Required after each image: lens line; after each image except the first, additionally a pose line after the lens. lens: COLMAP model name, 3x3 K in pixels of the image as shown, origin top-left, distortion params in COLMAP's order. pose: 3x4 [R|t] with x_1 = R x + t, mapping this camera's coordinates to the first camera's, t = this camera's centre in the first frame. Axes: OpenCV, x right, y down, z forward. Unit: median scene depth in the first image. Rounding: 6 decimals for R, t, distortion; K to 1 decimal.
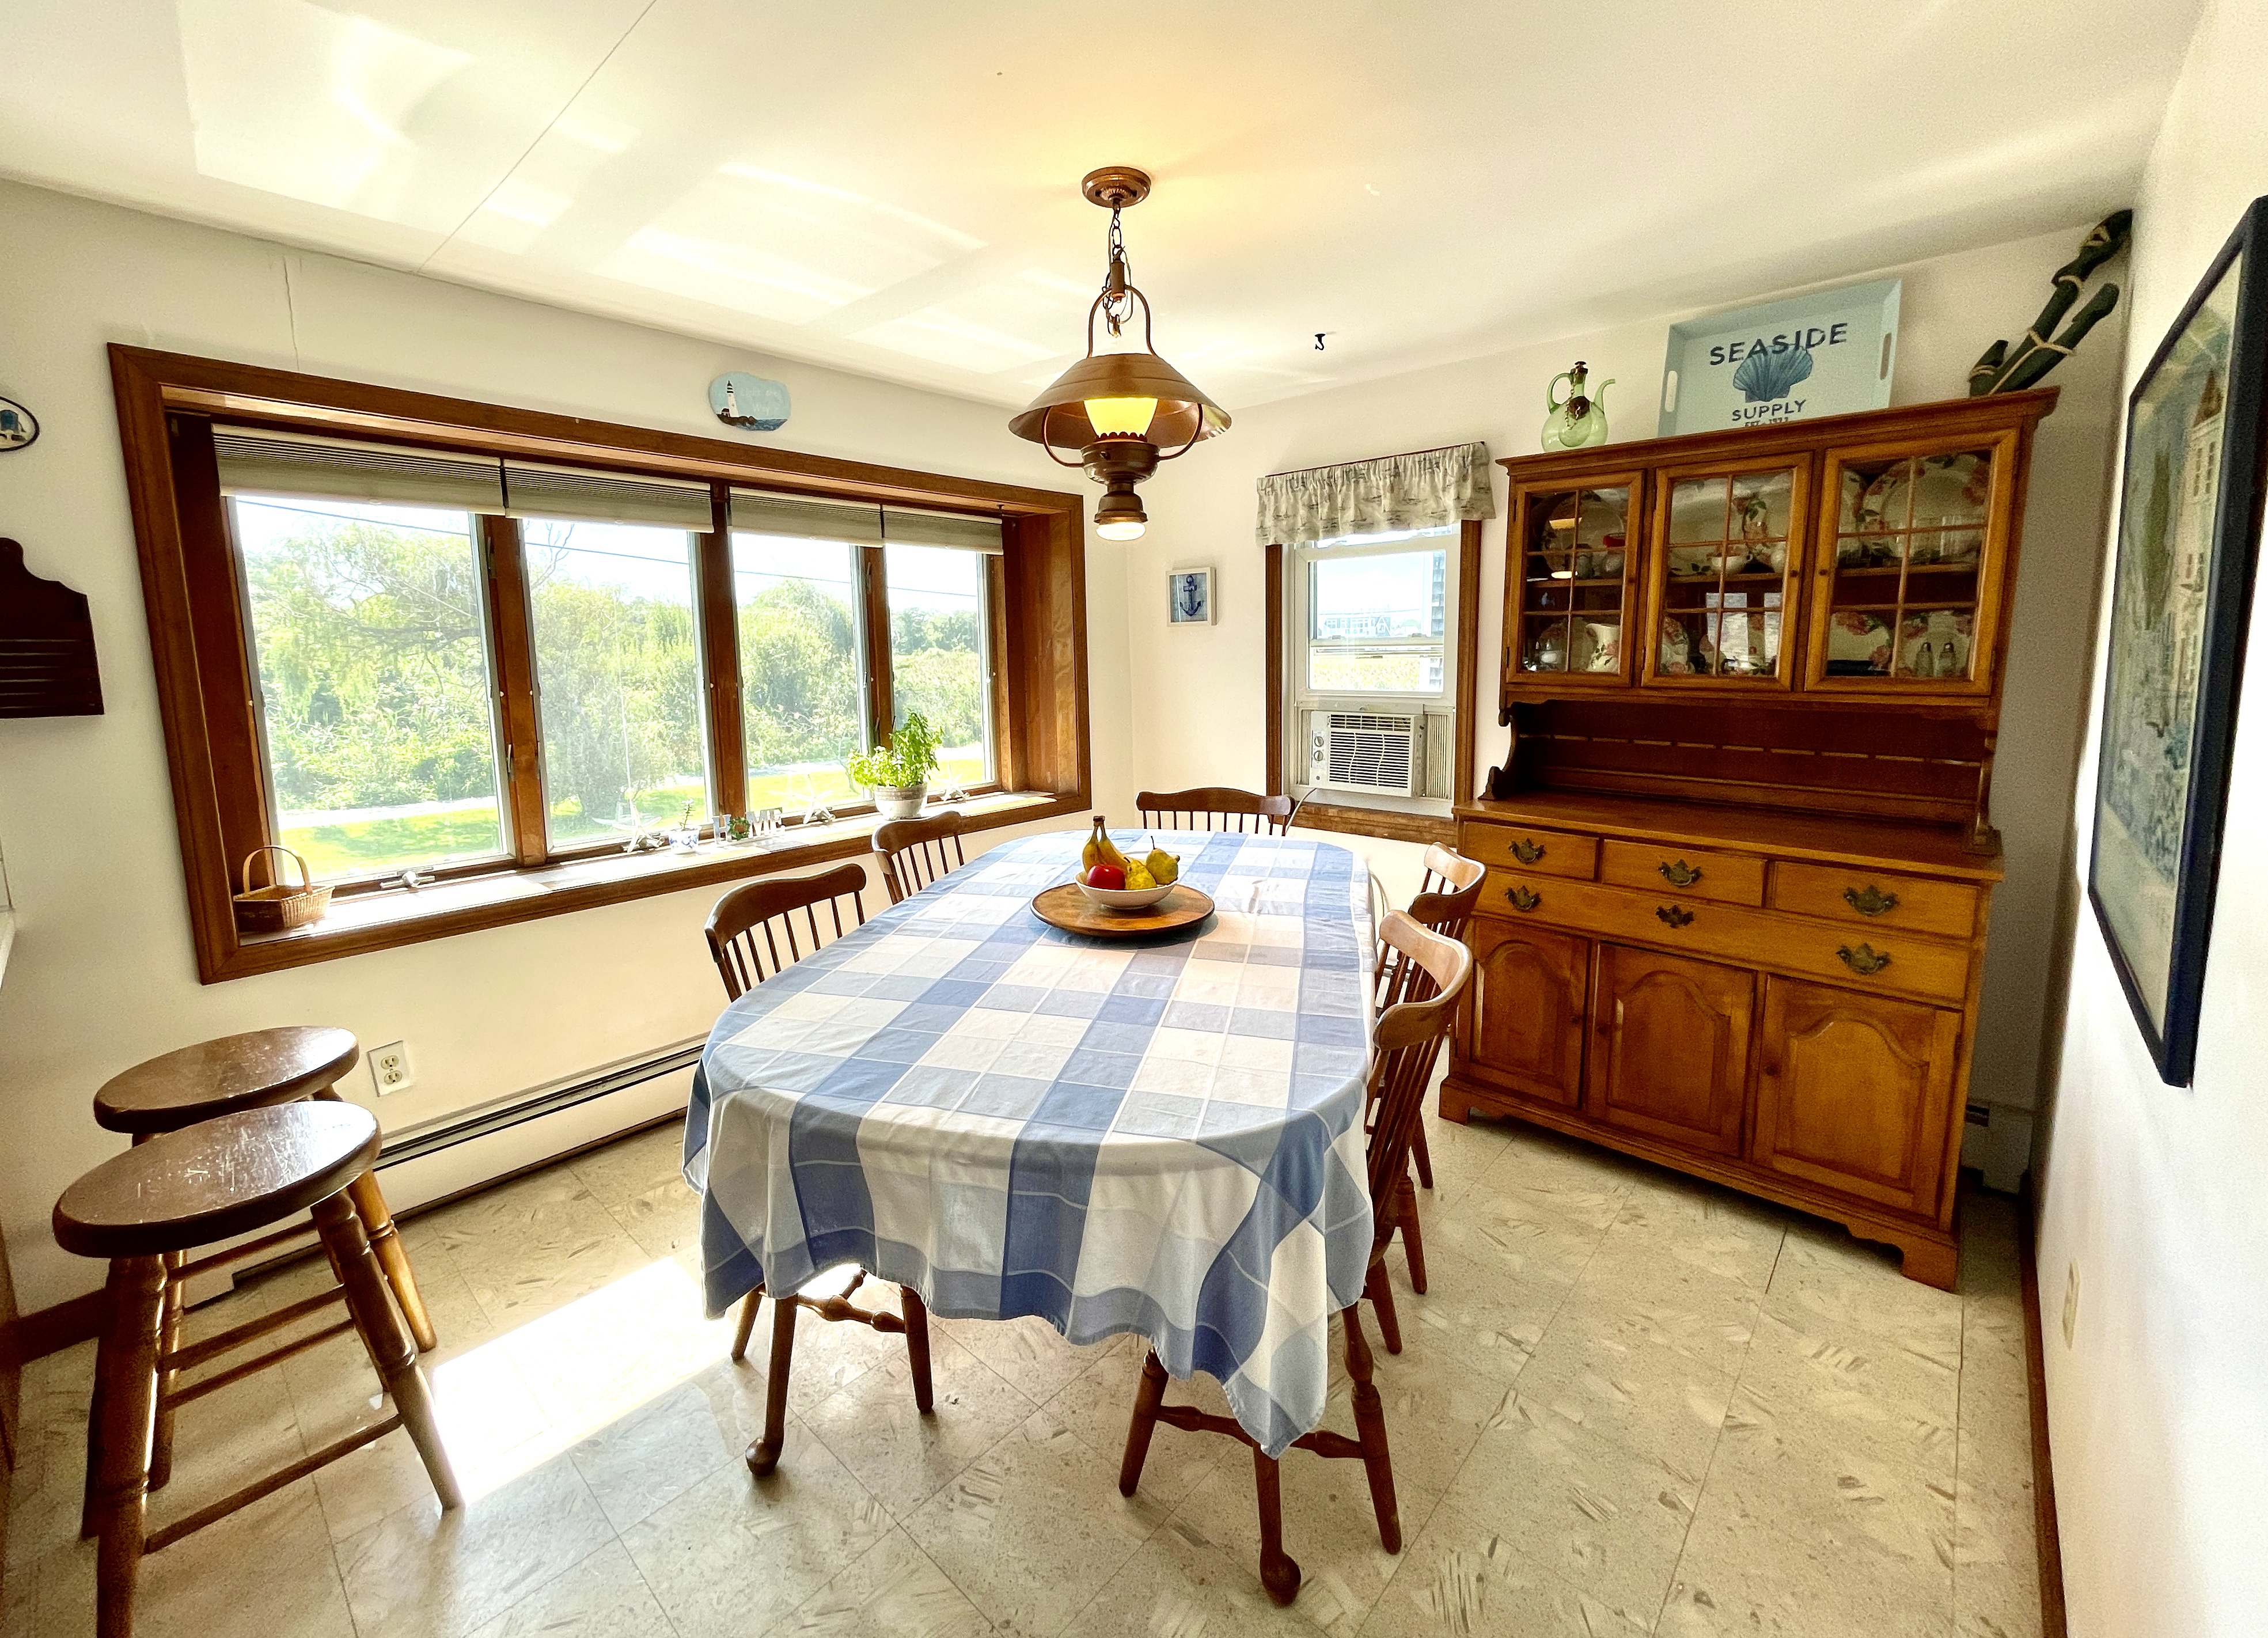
lens RADIAL K [[930.8, 0, 1109.9], [0, 930.8, 770.3], [0, 0, 1]] dist [-0.004431, 0.000220]
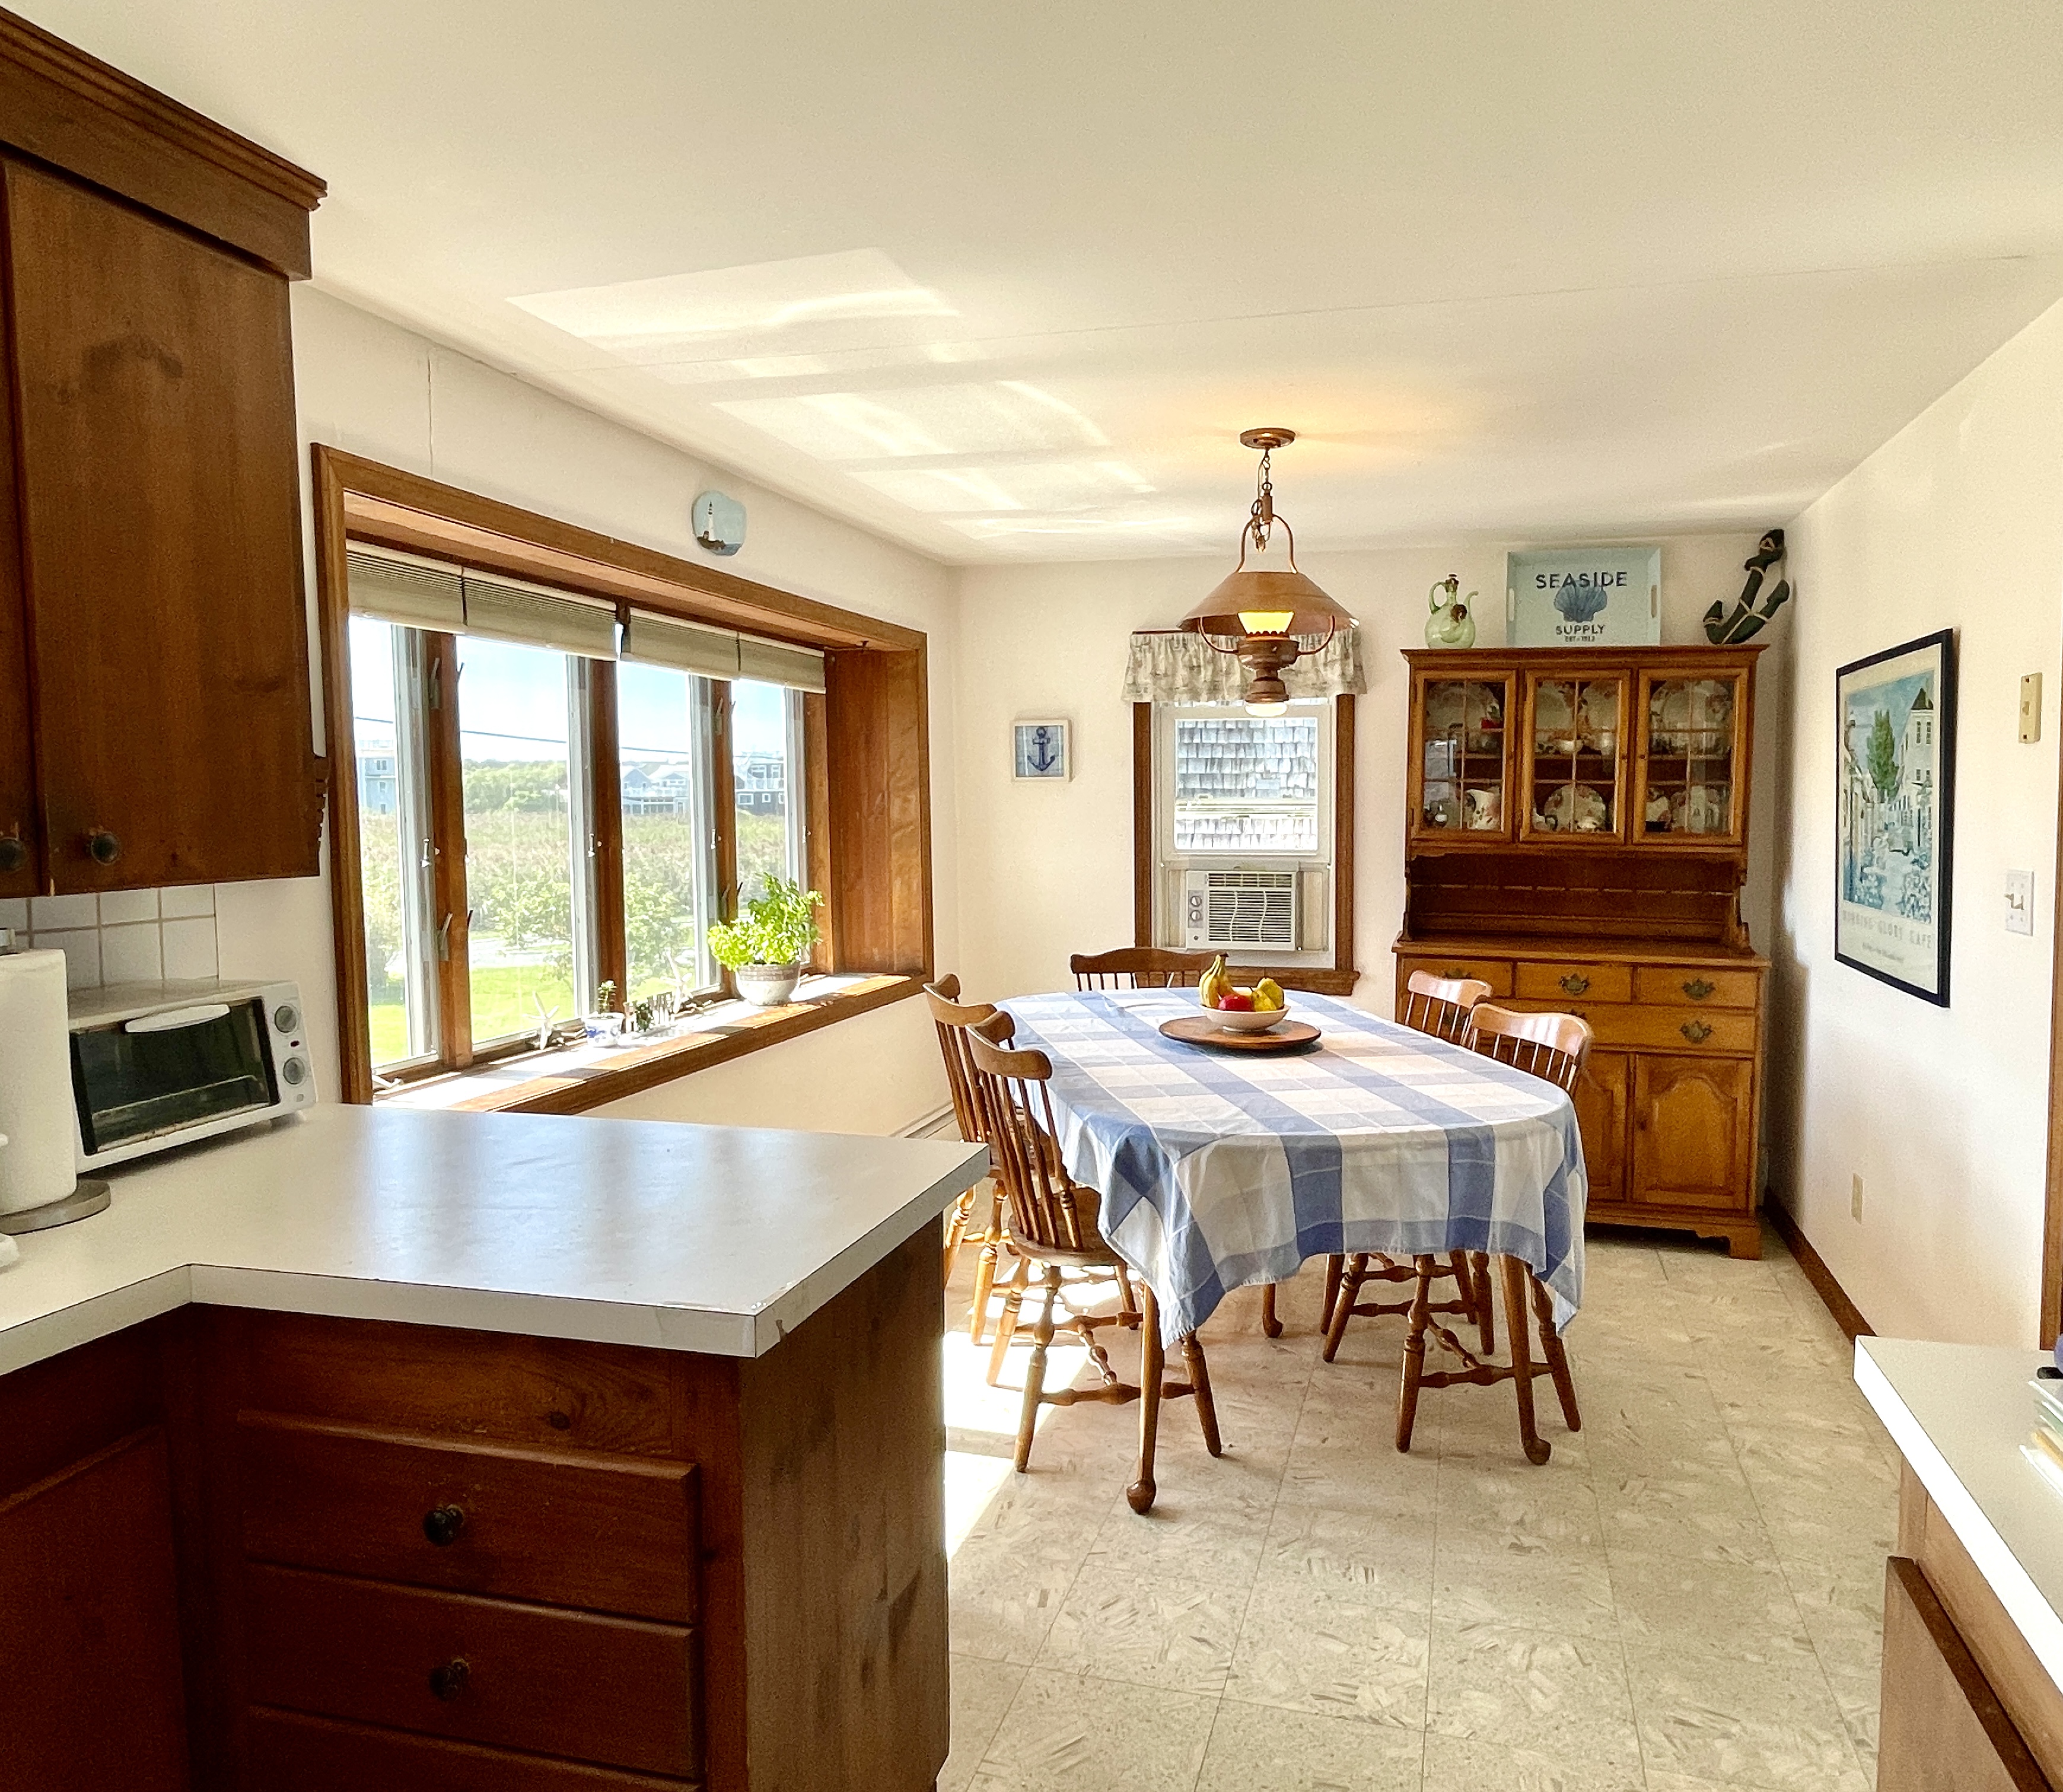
lens RADIAL K [[1501.6, 0, 1032.3], [0, 1501.6, 898.6], [0, 0, 1]] dist [0.002977, -0.003598]
pose [[0.876264, -0.016893, 0.481536, -1.038363], [0.050166, 0.997152, -0.056306, 0.071483], [-0.479213, 0.073496, 0.874616, -0.468720]]
